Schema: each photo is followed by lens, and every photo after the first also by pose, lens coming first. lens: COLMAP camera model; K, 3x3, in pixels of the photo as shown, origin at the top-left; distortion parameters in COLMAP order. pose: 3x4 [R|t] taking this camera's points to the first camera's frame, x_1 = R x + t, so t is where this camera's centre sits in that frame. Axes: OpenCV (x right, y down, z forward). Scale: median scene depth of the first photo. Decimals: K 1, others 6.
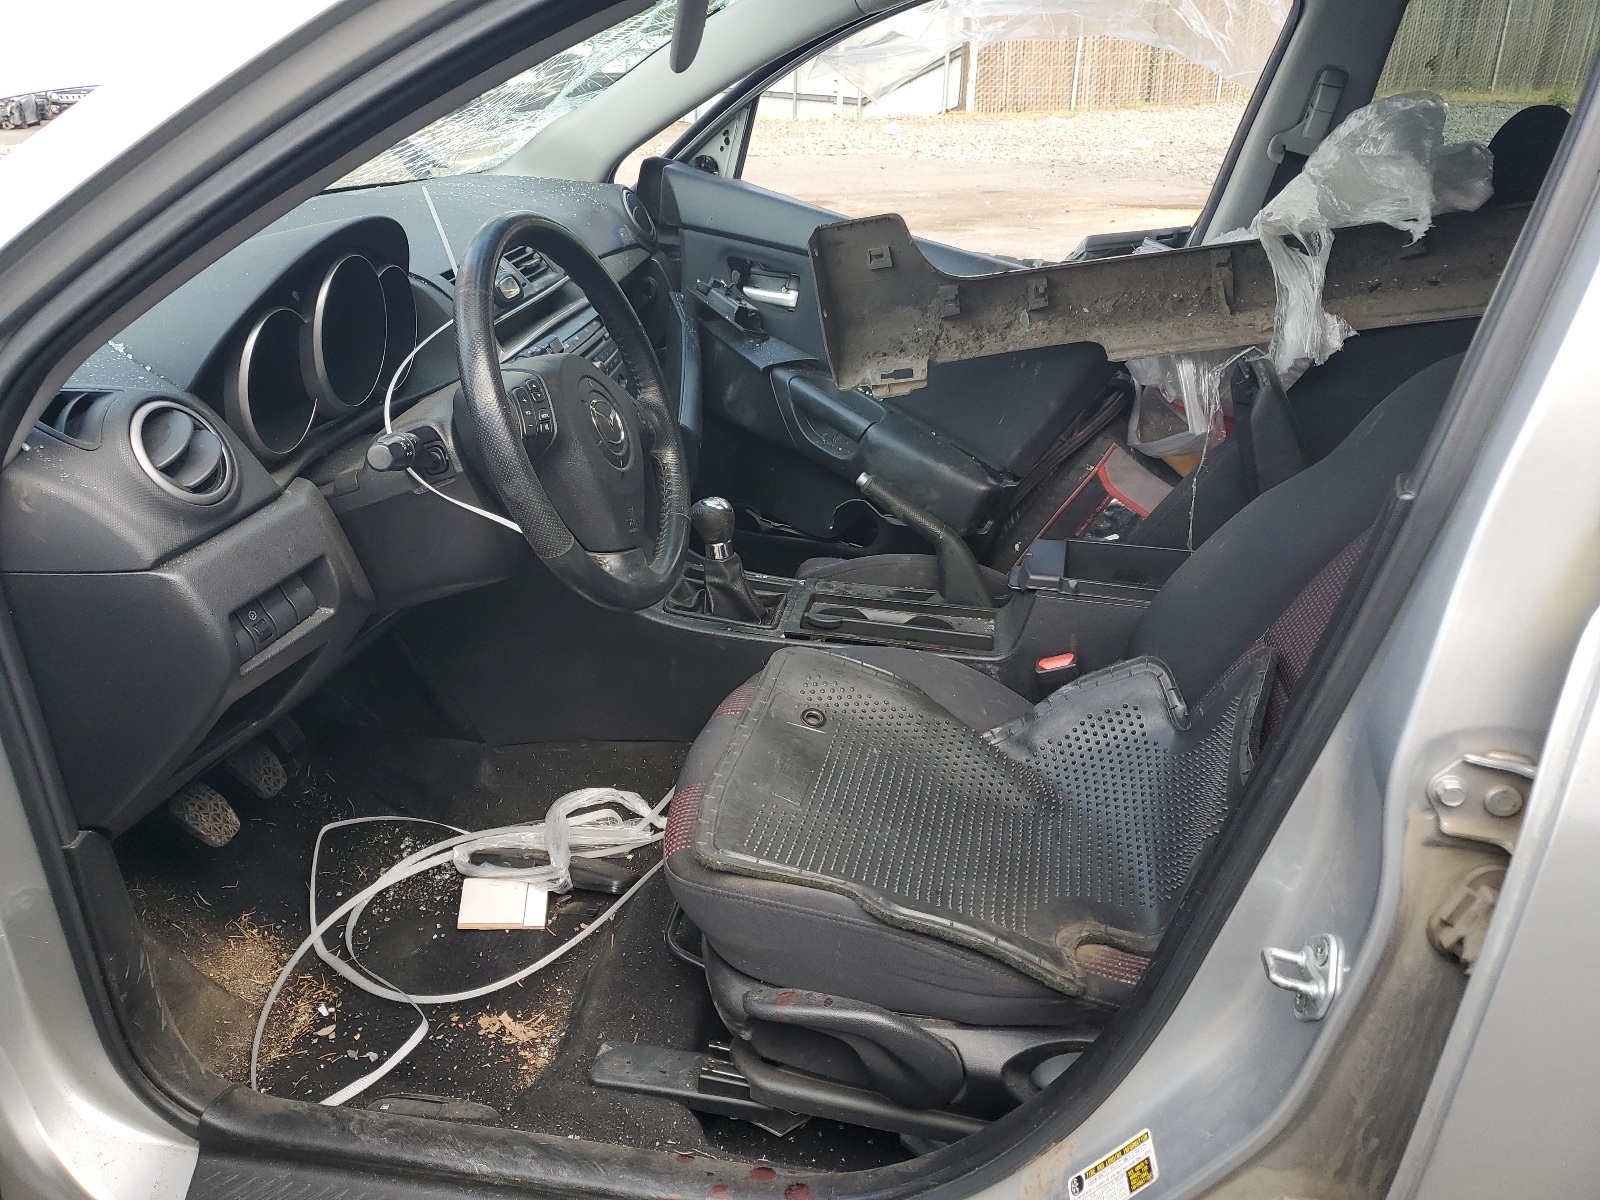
lens RADIAL K [[1255.1, 0, 798.9], [0, 1255.1, 579.1], [0, 0, 1]] dist [0.054736, -0.076190]
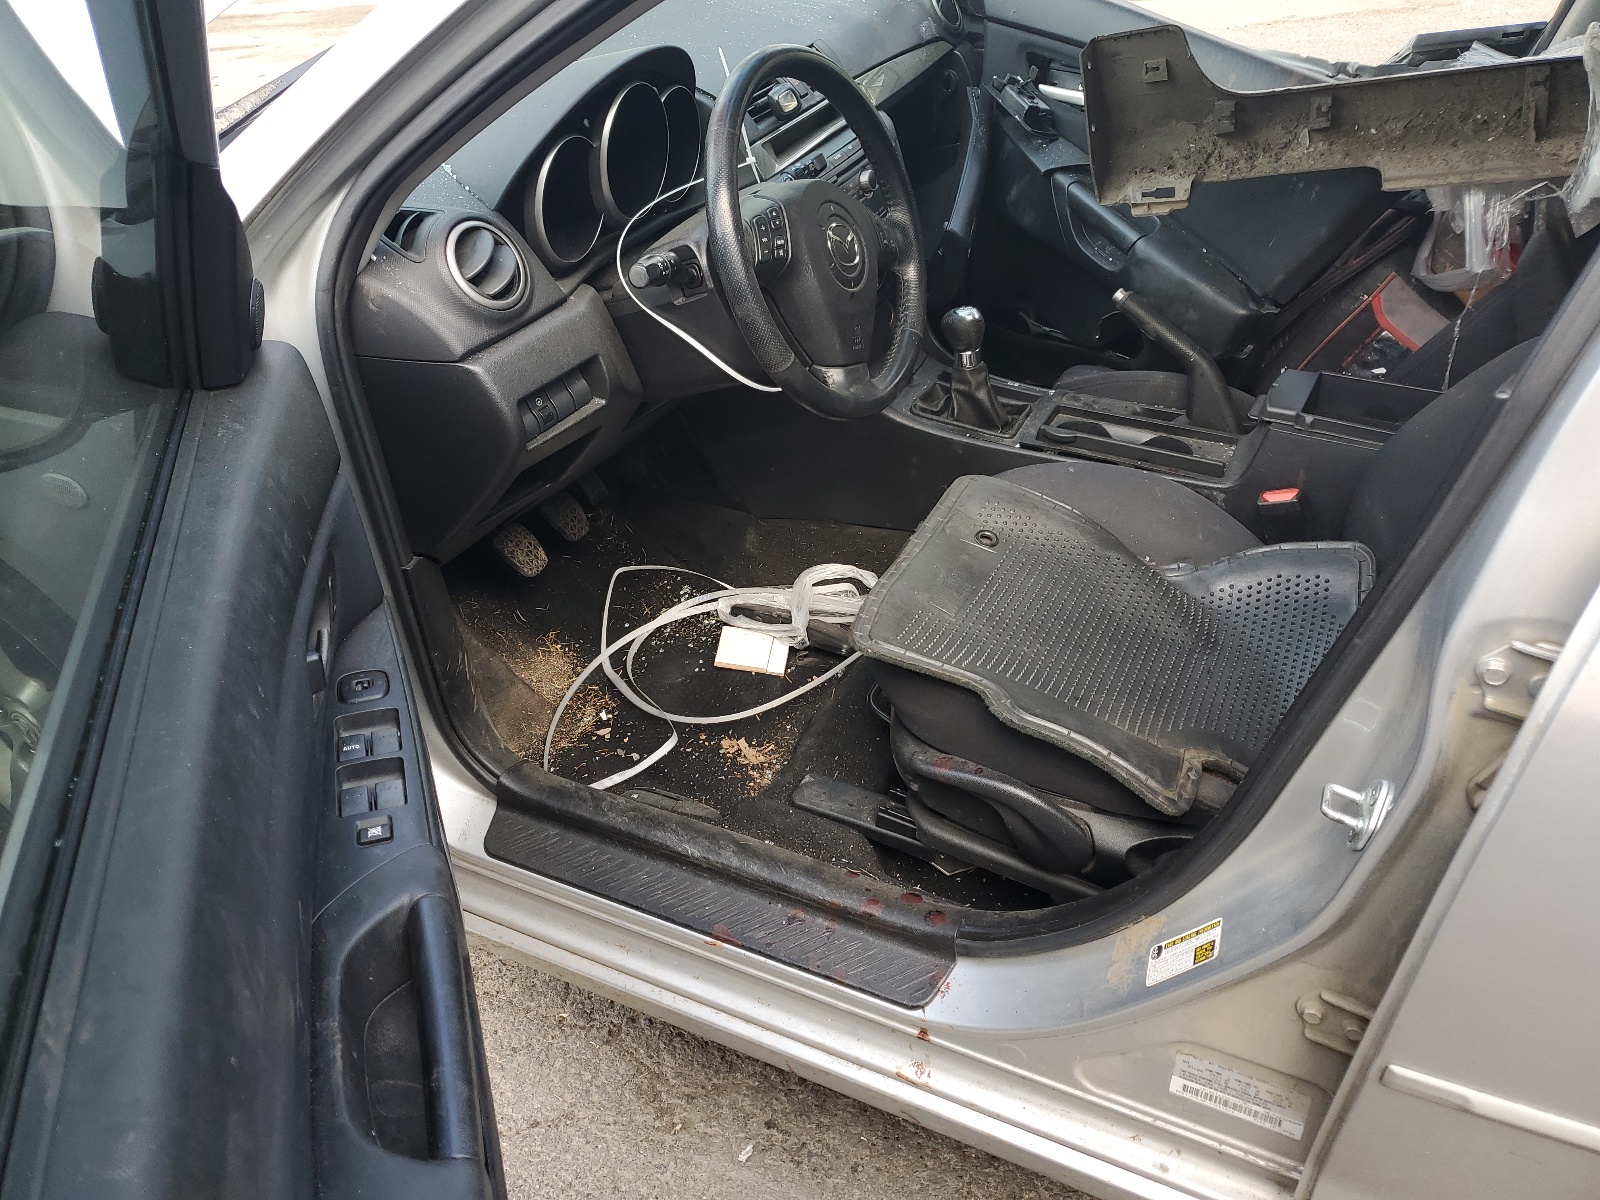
lens RADIAL K [[1255.1, 0, 798.9], [0, 1255.1, 579.1], [0, 0, 1]] dist [0.054736, -0.076190]
pose [[0.959486, 0.117489, -0.256091, 0.100771], [-0.068553, 0.978944, 0.192272, -0.037701], [0.273288, -0.166927, 0.947338, -0.086232]]
